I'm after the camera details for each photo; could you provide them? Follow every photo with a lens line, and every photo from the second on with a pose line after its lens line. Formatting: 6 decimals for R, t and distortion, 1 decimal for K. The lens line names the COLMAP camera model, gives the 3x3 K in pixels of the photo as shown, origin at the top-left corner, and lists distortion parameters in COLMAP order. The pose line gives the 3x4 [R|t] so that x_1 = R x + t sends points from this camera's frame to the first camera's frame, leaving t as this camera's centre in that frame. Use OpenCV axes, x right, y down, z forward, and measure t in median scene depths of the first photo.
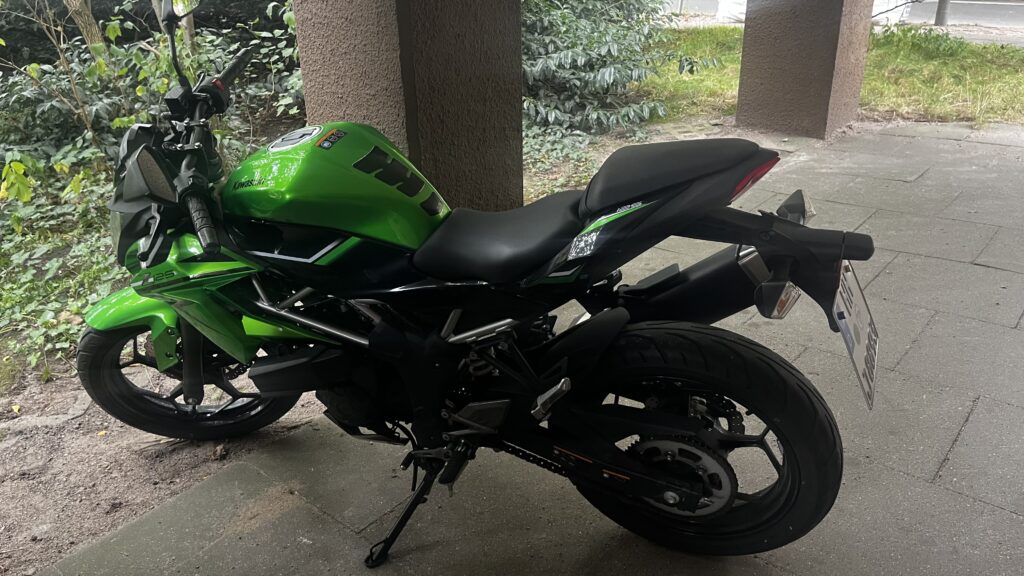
lens RADIAL K [[827.8, 0, 490.7], [0, 827.8, 289.7], [0, 0, 1]] dist [0.071484, -0.119043]
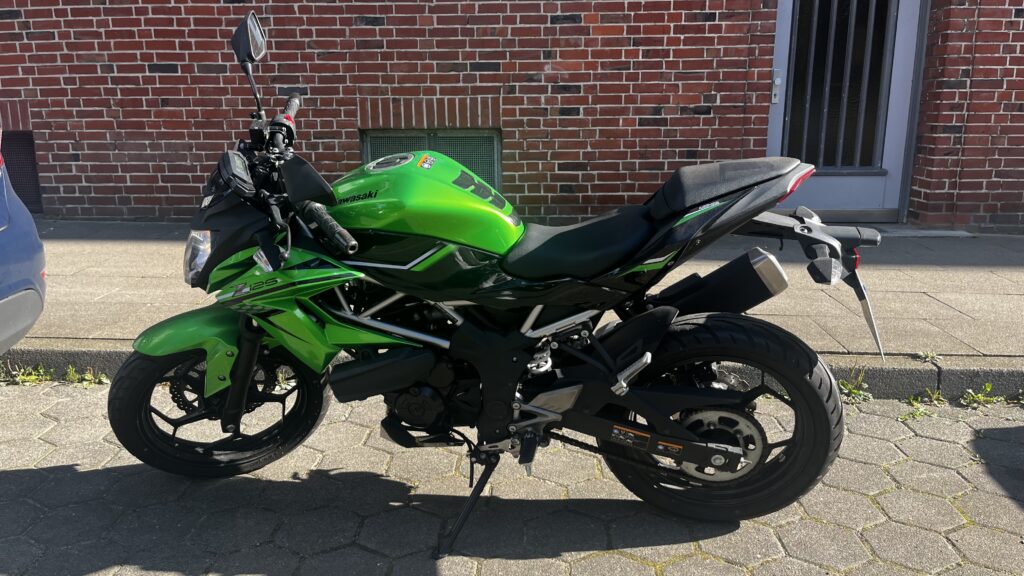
lens RADIAL K [[827.8, 0, 490.7], [0, 827.8, 289.7], [0, 0, 1]] dist [0.071484, -0.119043]
pose [[0.968319, -0.000504, 0.249716, -0.383932], [0.037752, 0.988799, -0.144397, 0.160374], [-0.246846, 0.149249, 0.957492, -0.106172]]
